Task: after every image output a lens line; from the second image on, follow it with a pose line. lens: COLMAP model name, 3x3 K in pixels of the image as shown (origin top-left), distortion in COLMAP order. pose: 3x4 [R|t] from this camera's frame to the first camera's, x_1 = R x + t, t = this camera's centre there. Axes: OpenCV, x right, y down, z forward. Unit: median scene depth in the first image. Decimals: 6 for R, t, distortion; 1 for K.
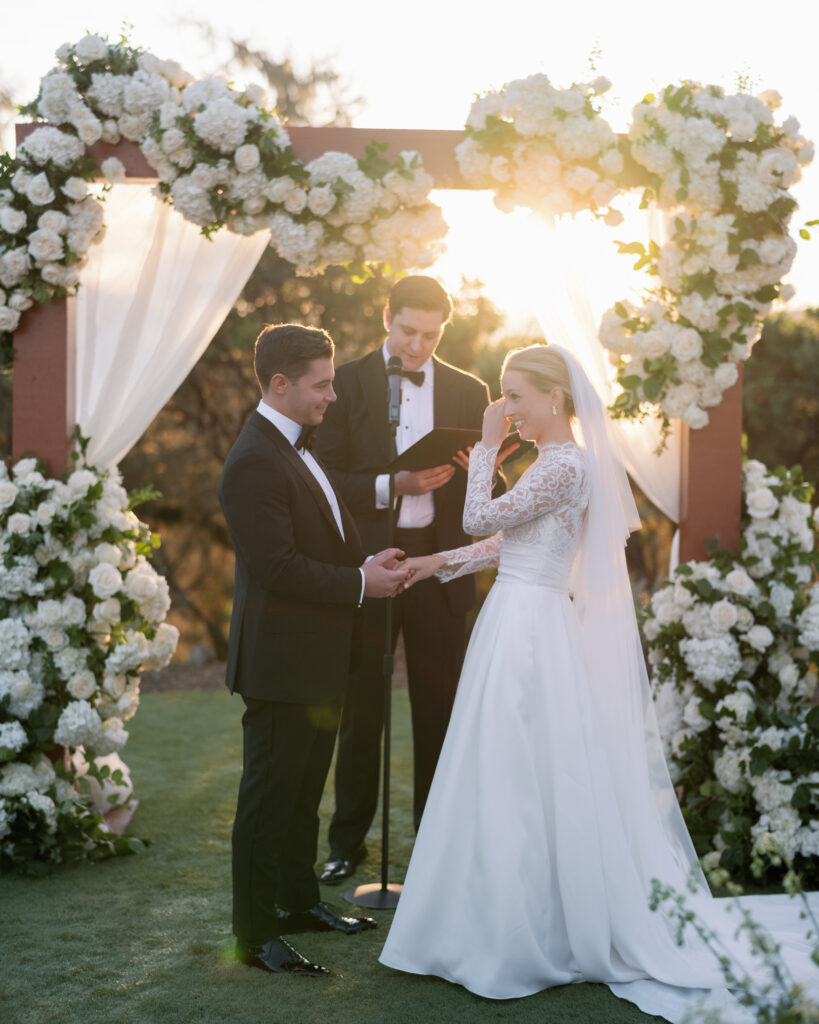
lens RADIAL K [[1614.4, 0, 409.0], [0, 1614.4, 512.0], [0, 0, 1]] dist [-0.088176, 0.000000]
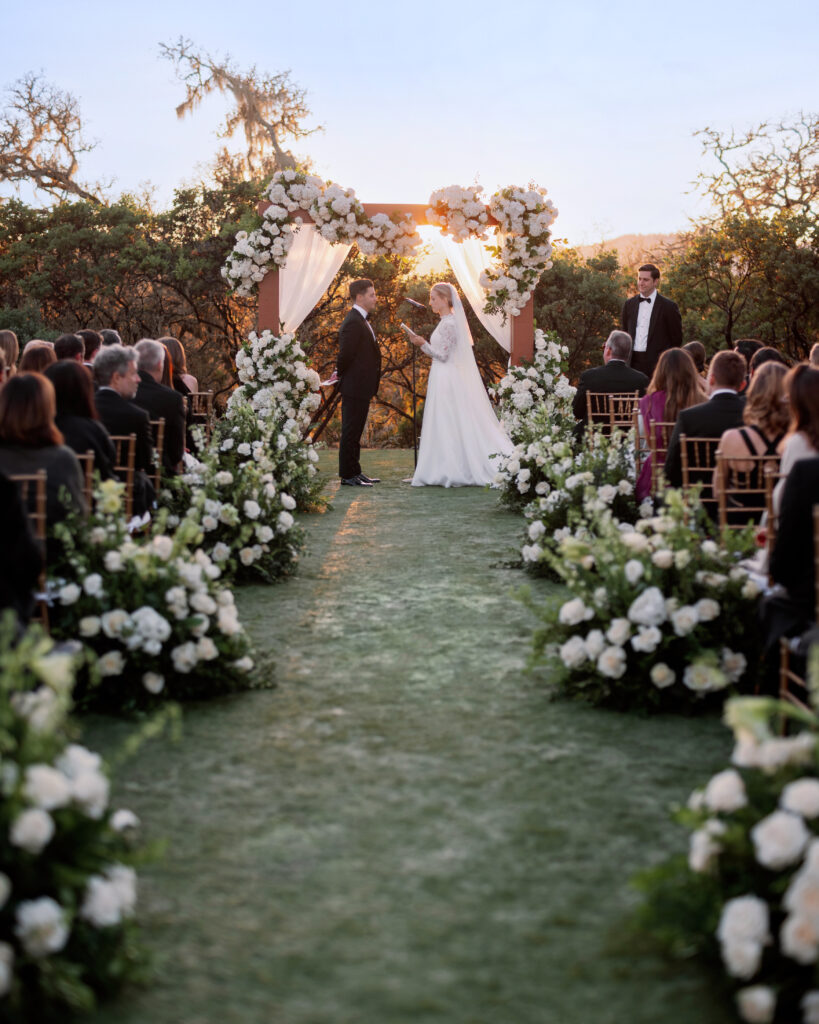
lens RADIAL K [[1614.4, 0, 409.7], [0, 1614.4, 513.3], [0, 0, 1]] dist [-0.088176, 0.000000]
pose [[0.996492, -0.019491, 0.081391, -0.228167], [0.015929, 0.998896, 0.044189, 0.158635], [-0.082162, -0.042738, 0.995702, -1.712347]]
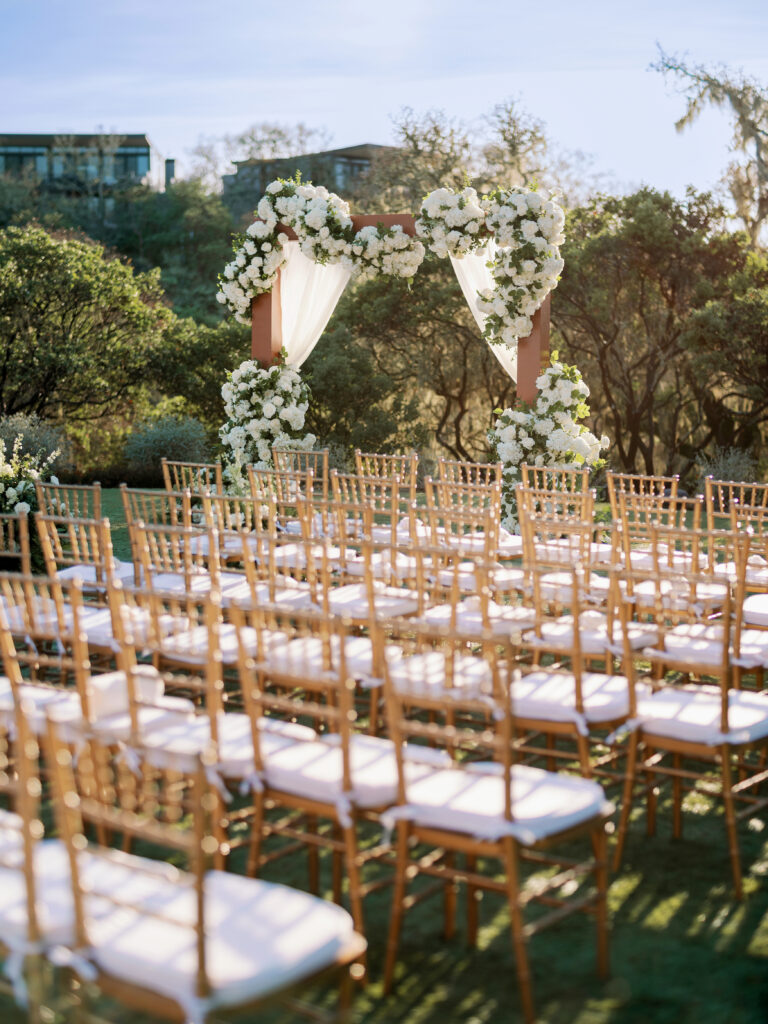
lens RADIAL K [[1550.5, 0, 384.0], [0, 1550.5, 510.8], [0, 0, 1]] dist [-0.097343, 0.000000]
pose [[0.880009, 0.046857, -0.472639, 1.044718], [-0.033062, 0.998751, 0.037458, 0.098152], [0.473804, -0.017337, 0.880460, -0.946993]]
